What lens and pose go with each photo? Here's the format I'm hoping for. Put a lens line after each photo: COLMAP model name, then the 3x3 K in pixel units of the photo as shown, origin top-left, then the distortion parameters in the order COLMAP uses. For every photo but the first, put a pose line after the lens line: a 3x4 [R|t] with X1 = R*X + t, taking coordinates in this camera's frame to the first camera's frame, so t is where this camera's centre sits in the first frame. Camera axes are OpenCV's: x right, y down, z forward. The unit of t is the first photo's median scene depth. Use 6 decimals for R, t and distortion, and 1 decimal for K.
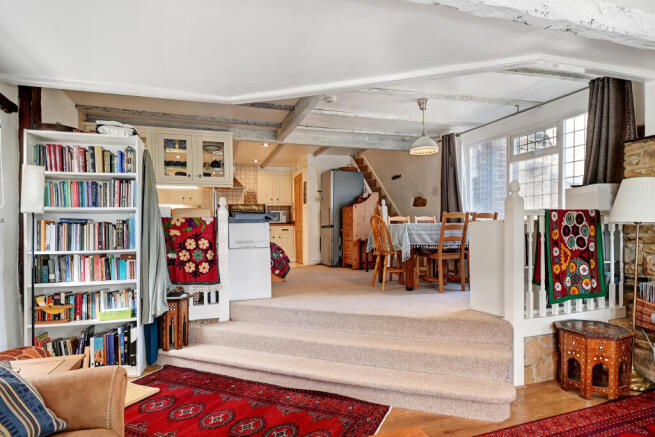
lens RADIAL K [[354.6, 0, 327.7], [0, 354.6, 221.0], [0, 0, 1]] dist [0.000035, -0.000056]
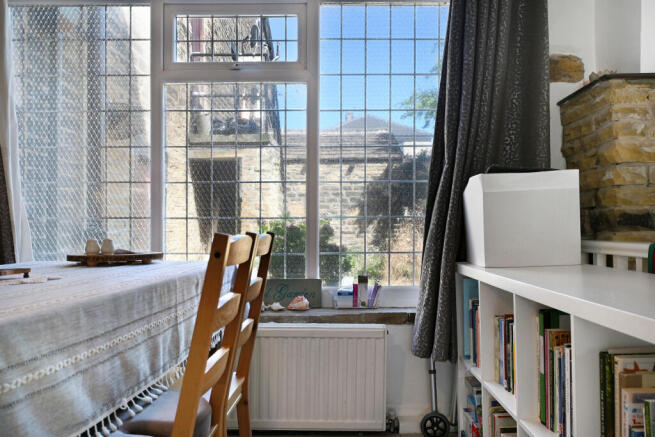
lens RADIAL K [[532.1, 0, 328.0], [0, 532.1, 218.6], [0, 0, 1]] dist [-0.007423, -0.002063]
pose [[0.318810, 0.011200, 0.947752, 0.102514], [-0.001060, 0.999934, -0.011461, -0.034575], [-0.947818, 0.002650, 0.318801, 0.777453]]
